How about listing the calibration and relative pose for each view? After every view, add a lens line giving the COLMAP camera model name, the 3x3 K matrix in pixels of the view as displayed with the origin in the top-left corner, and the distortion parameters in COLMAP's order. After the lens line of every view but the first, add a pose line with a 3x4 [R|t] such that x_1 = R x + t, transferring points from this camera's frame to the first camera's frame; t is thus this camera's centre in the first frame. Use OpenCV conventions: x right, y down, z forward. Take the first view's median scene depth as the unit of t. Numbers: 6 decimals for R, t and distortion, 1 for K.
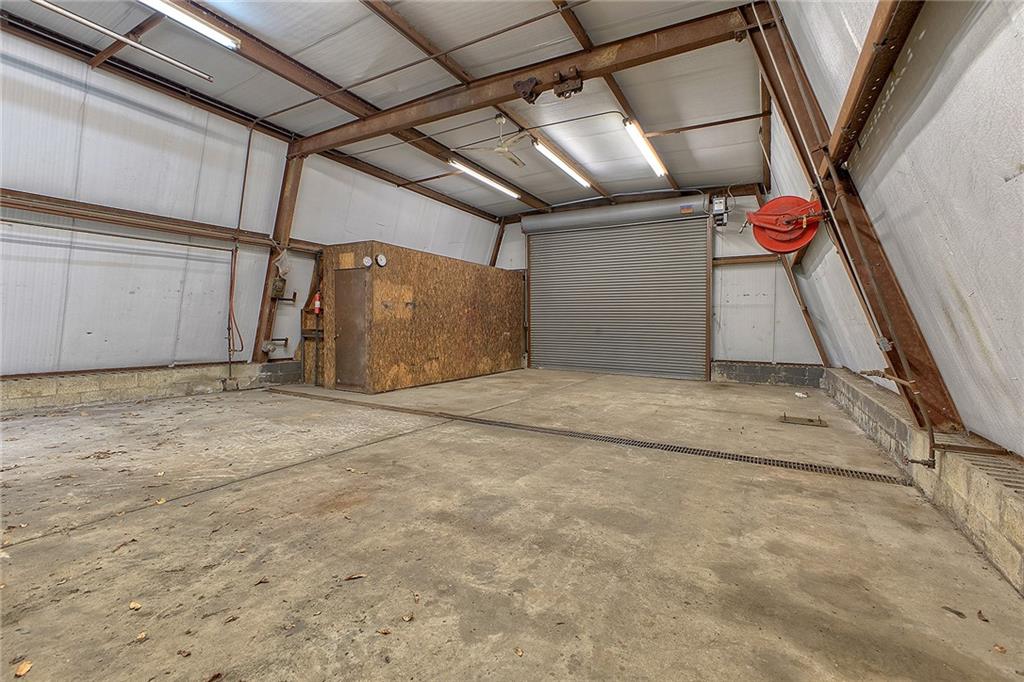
lens RADIAL K [[438.1, 0, 515.4], [0, 438.1, 360.9], [0, 0, 1]] dist [-0.000013, -0.000301]
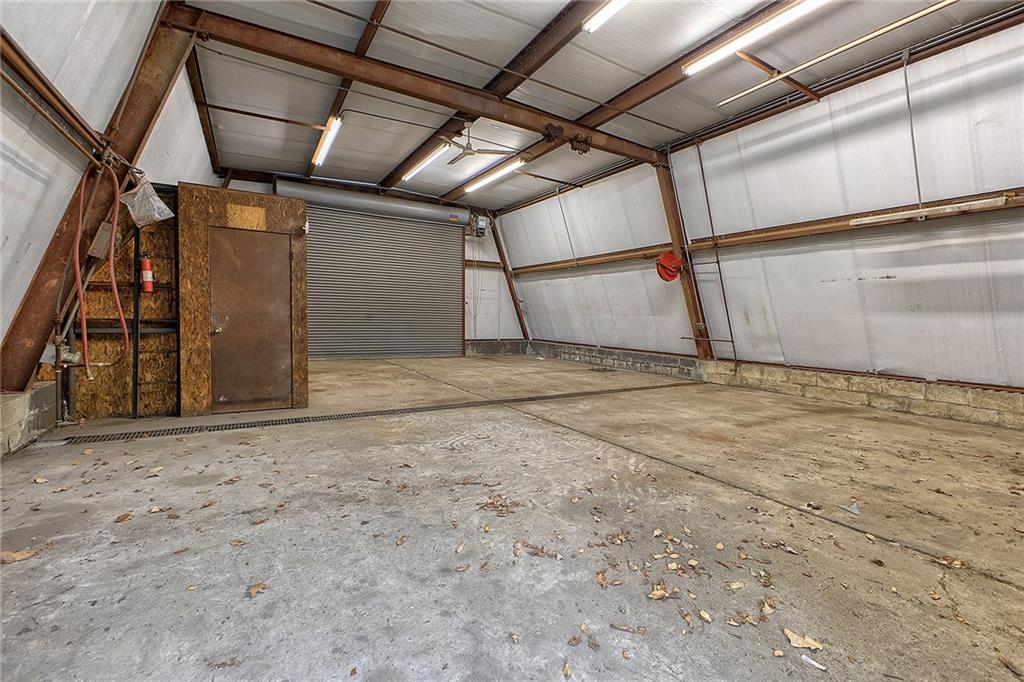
lens RADIAL K [[447.3, 0, 513.0], [0, 447.3, 336.1], [0, 0, 1]] dist [0.004677, 0.000740]
pose [[0.501362, -0.042062, 0.864214, -1.565167], [0.055862, 0.998307, 0.016180, -0.069792], [-0.863432, 0.040165, 0.502863, 0.612042]]
